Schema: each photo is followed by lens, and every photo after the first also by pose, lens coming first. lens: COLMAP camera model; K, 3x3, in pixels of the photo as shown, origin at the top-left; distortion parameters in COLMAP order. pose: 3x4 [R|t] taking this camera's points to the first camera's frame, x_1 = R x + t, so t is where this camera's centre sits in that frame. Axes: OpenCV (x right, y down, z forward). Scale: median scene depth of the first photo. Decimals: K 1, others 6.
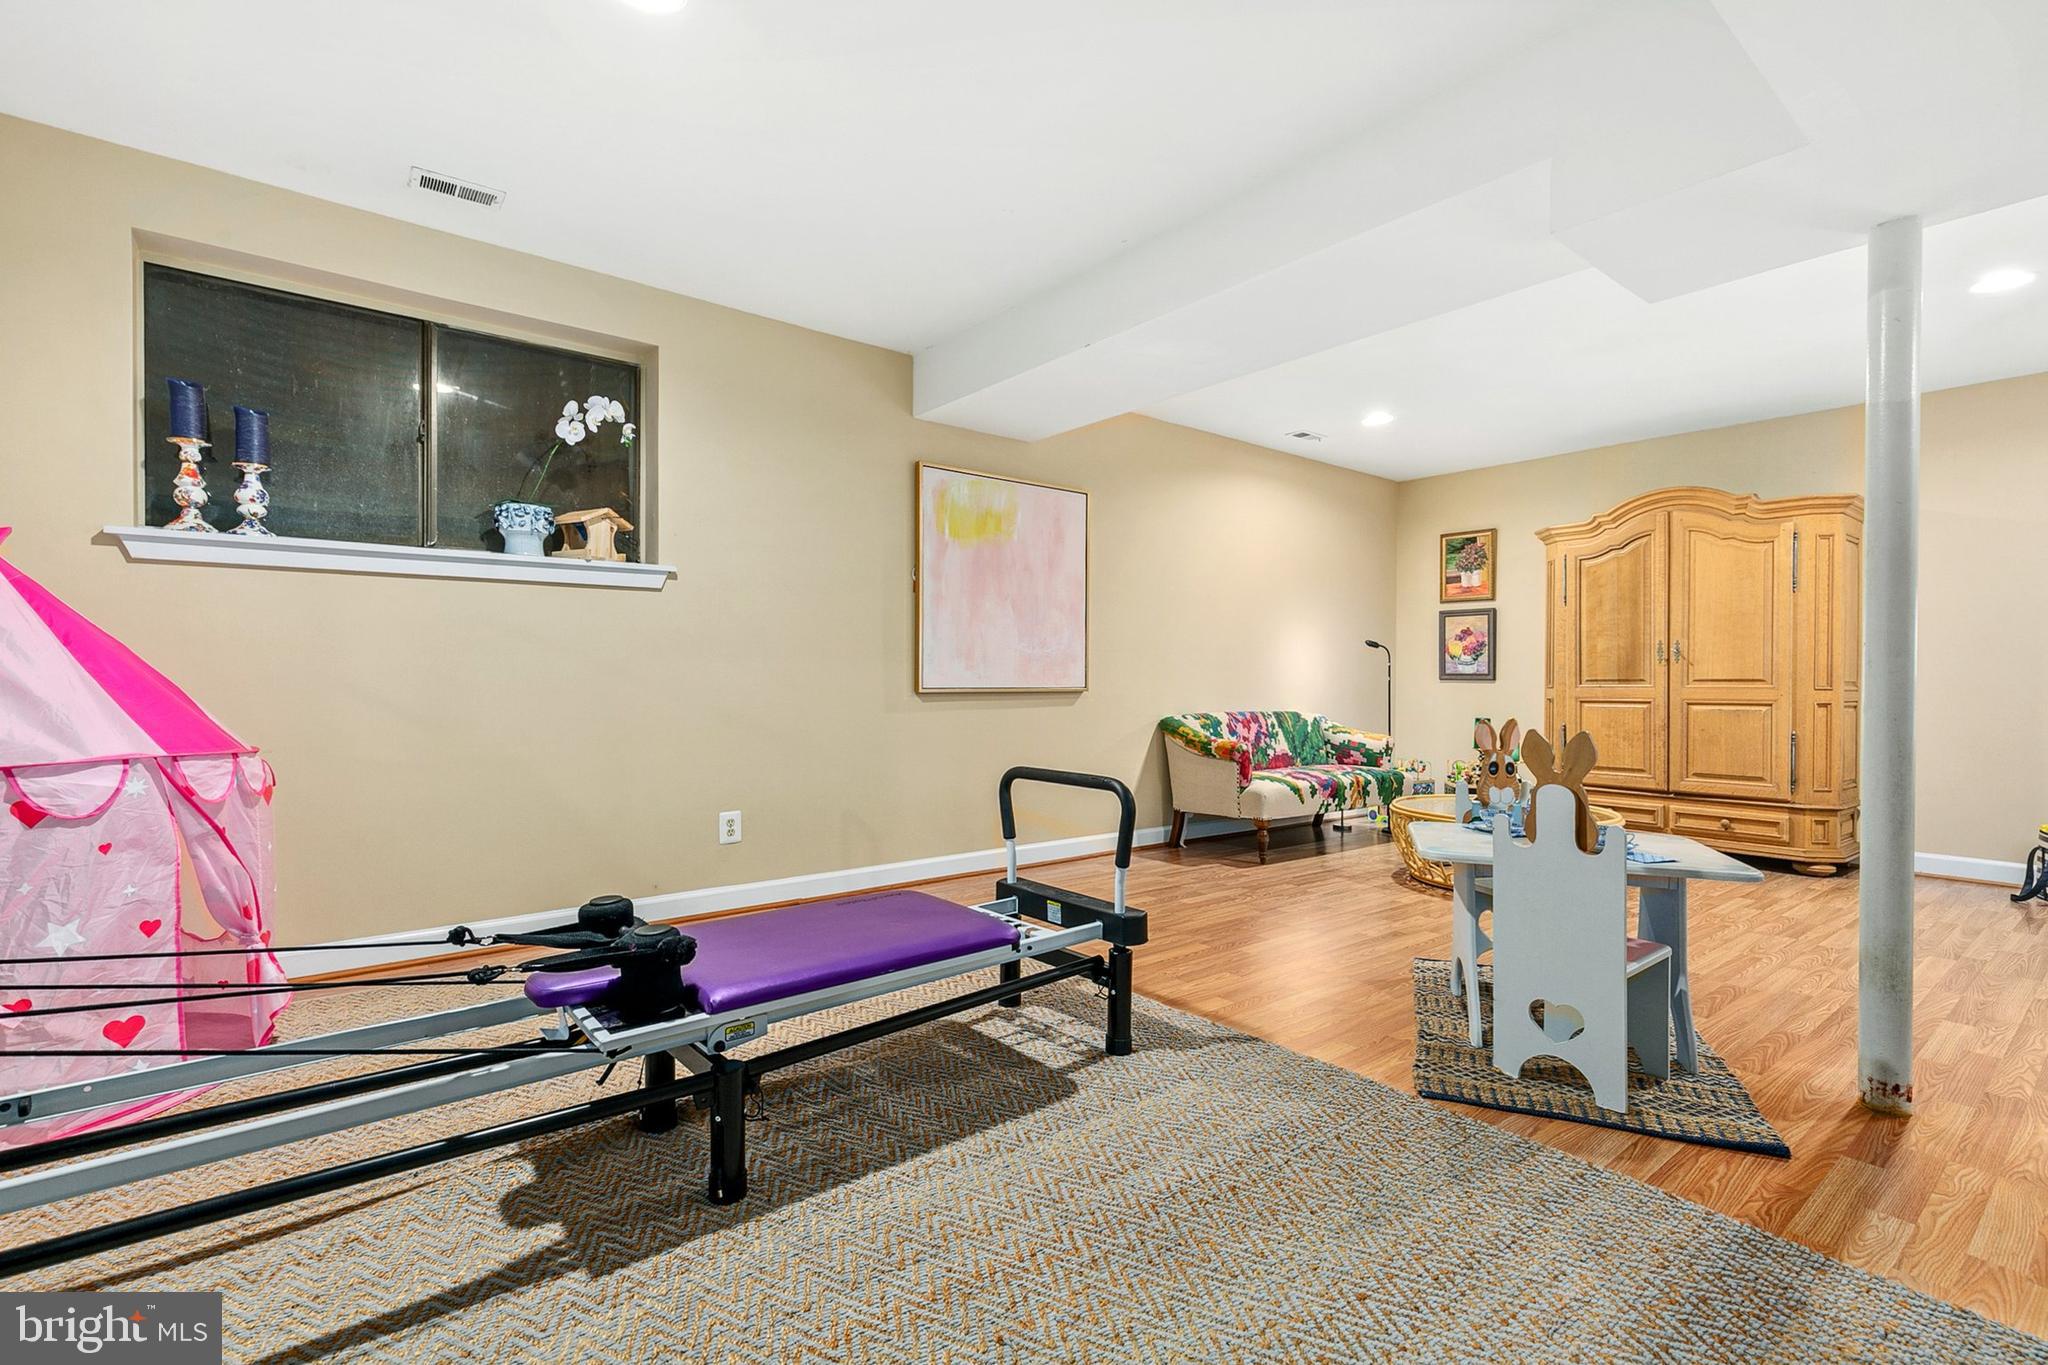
lens RADIAL K [[928.7, 0, 1021.3], [0, 928.7, 689.2], [0, 0, 1]] dist [0.006296, -0.000914]
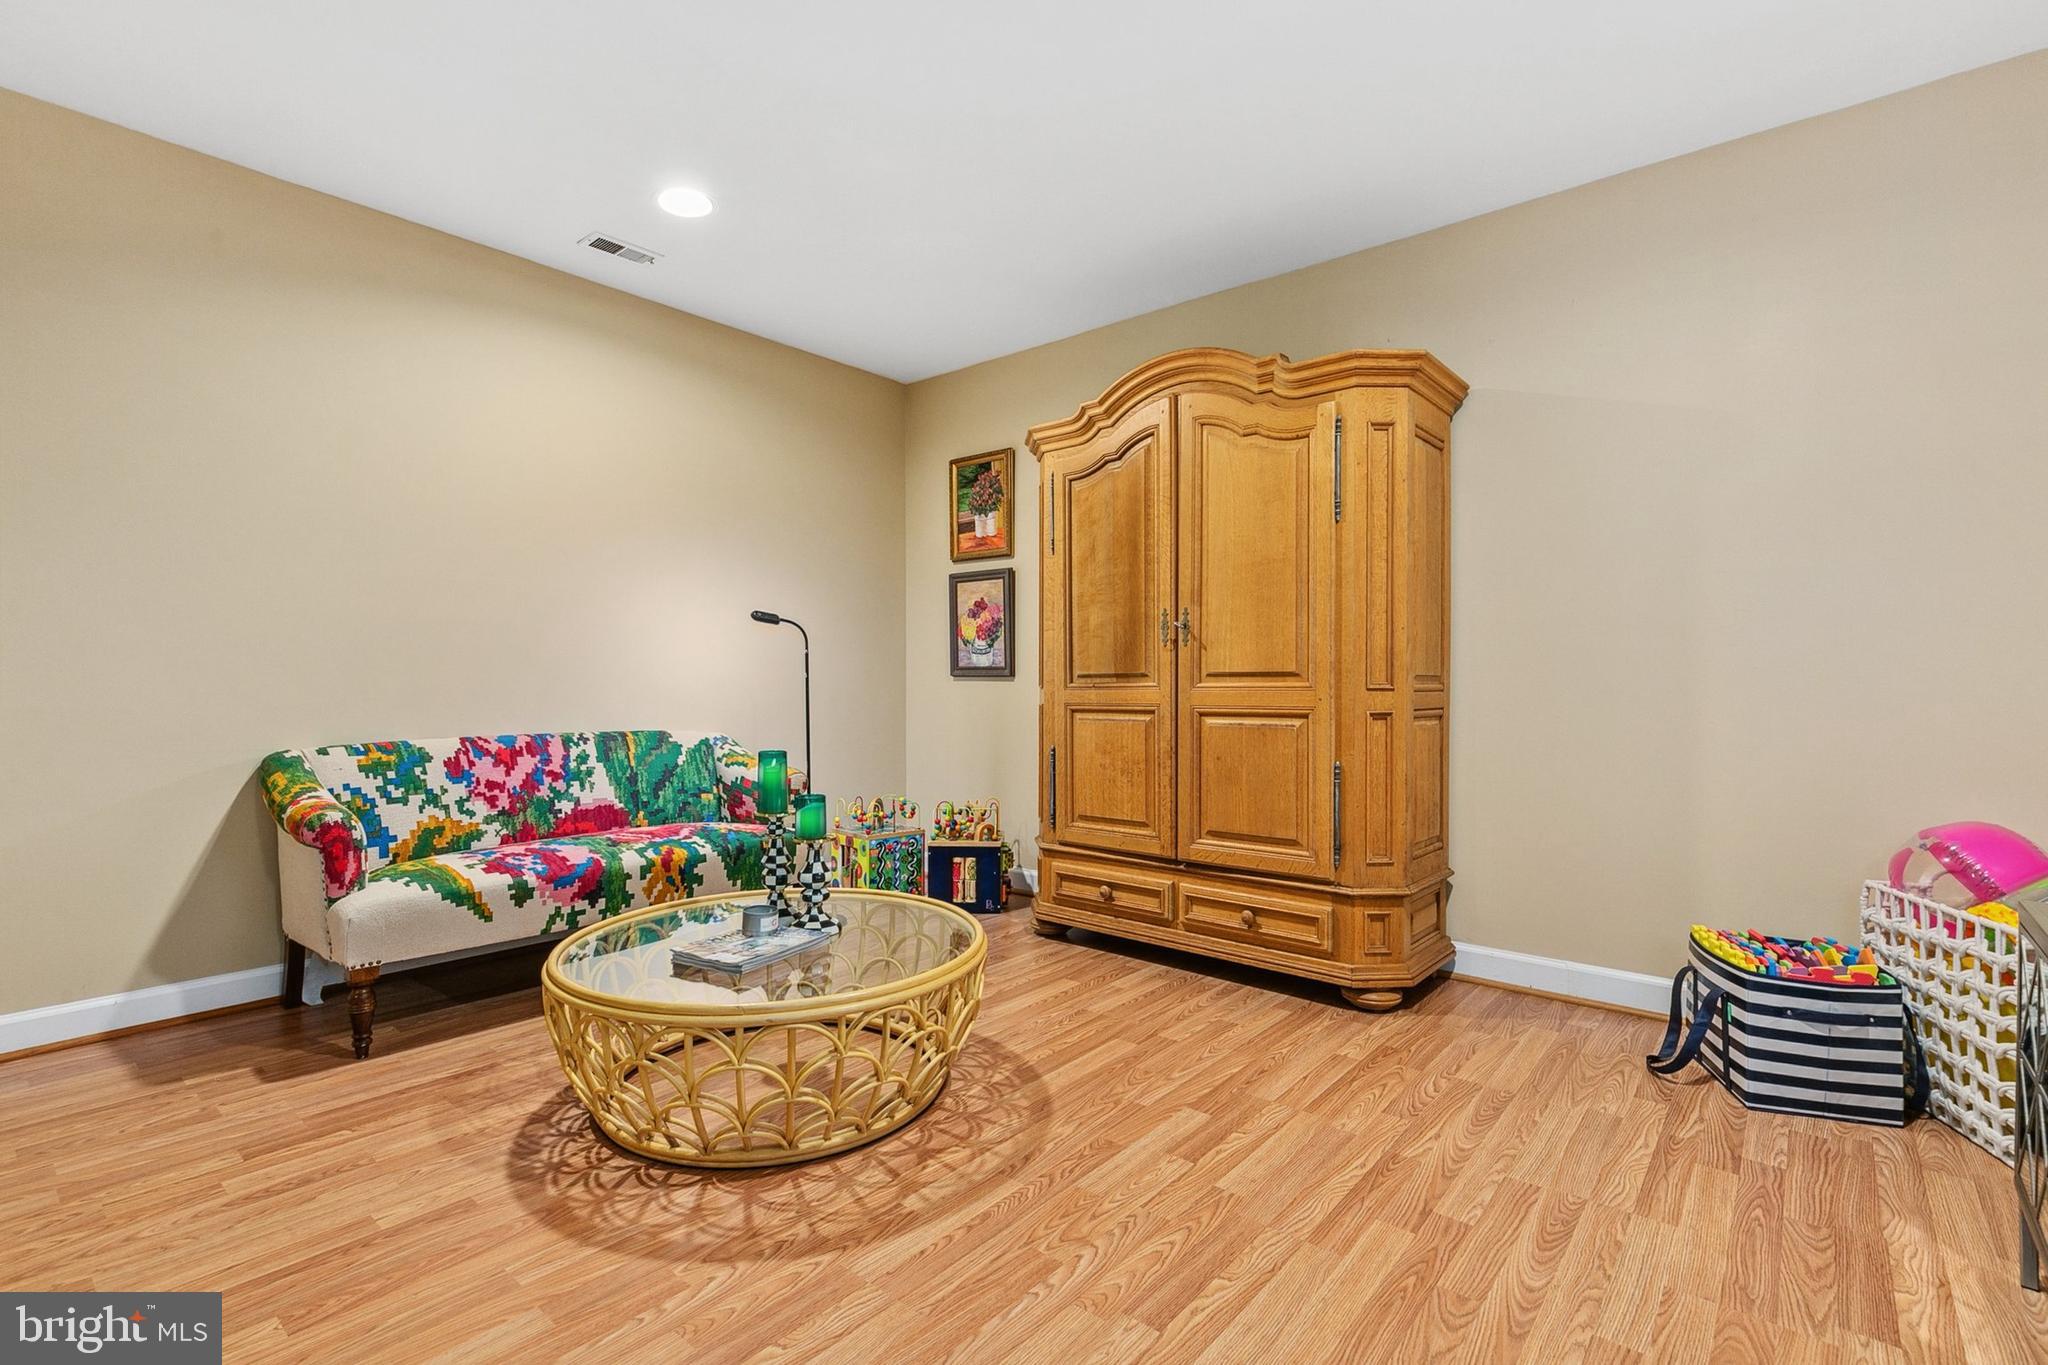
lens RADIAL K [[928.7, 0, 1020.6], [0, 928.7, 691.5], [0, 0, 1]] dist [0.006296, -0.000914]
pose [[0.981154, -0.009063, 0.193013, 0.517376], [0.008320, 0.999955, 0.004663, -0.002755], [-0.193046, -0.002970, 0.981185, 0.464977]]
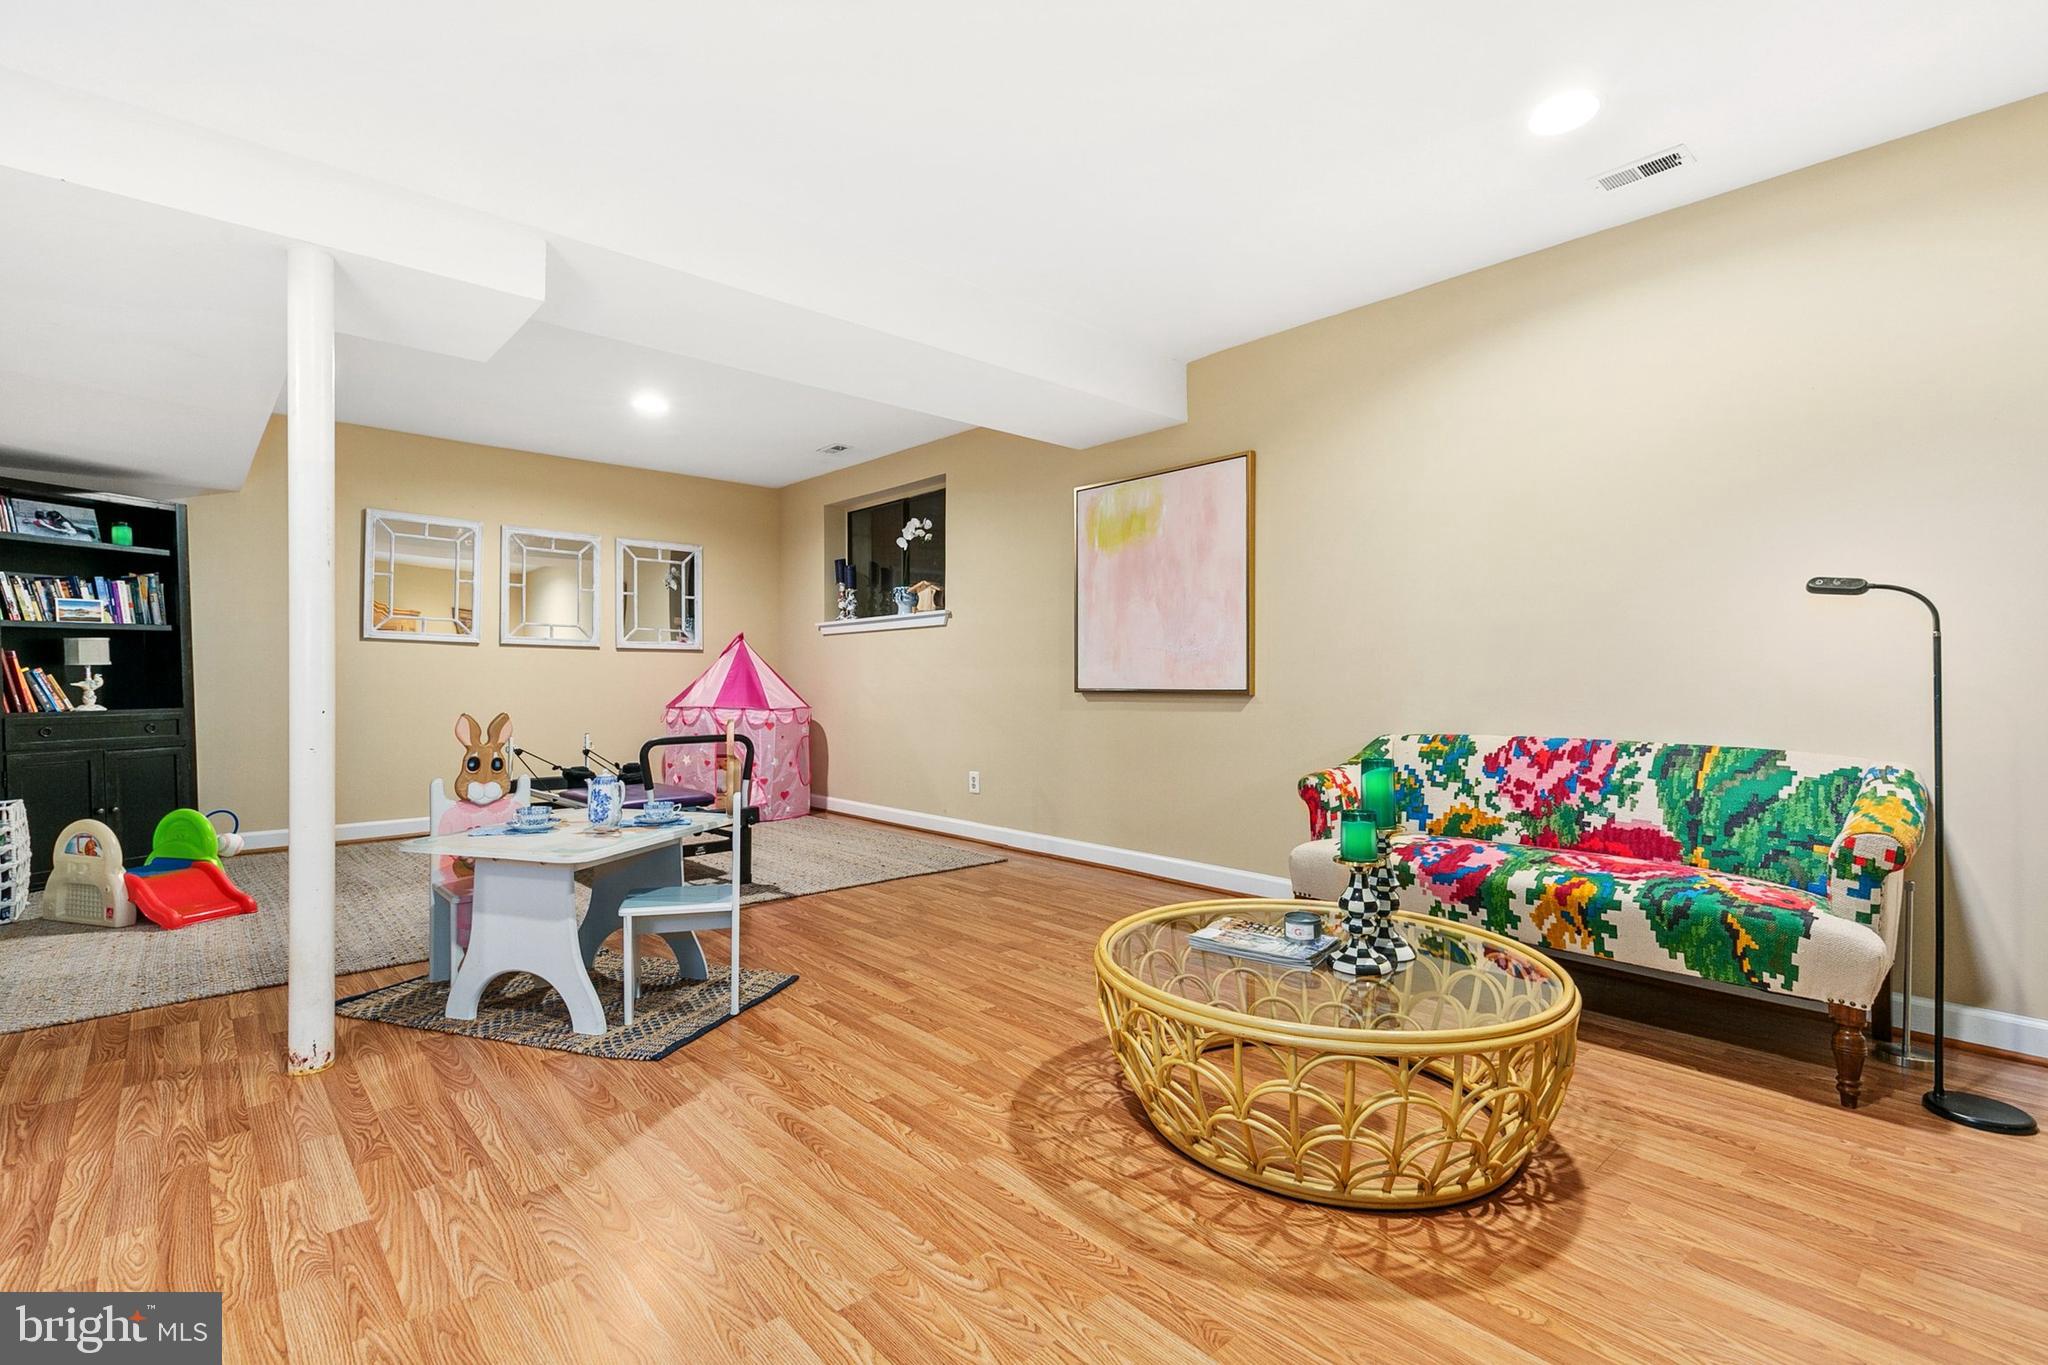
lens RADIAL K [[928.7, 0, 1027.7], [0, 928.7, 697.4], [0, 0, 1]] dist [0.006296, -0.000914]
pose [[0.068690, 0.012765, -0.997556, 0.911580], [-0.011718, 0.999859, 0.011988, -0.003155], [0.997569, 0.010866, 0.068830, 0.775864]]
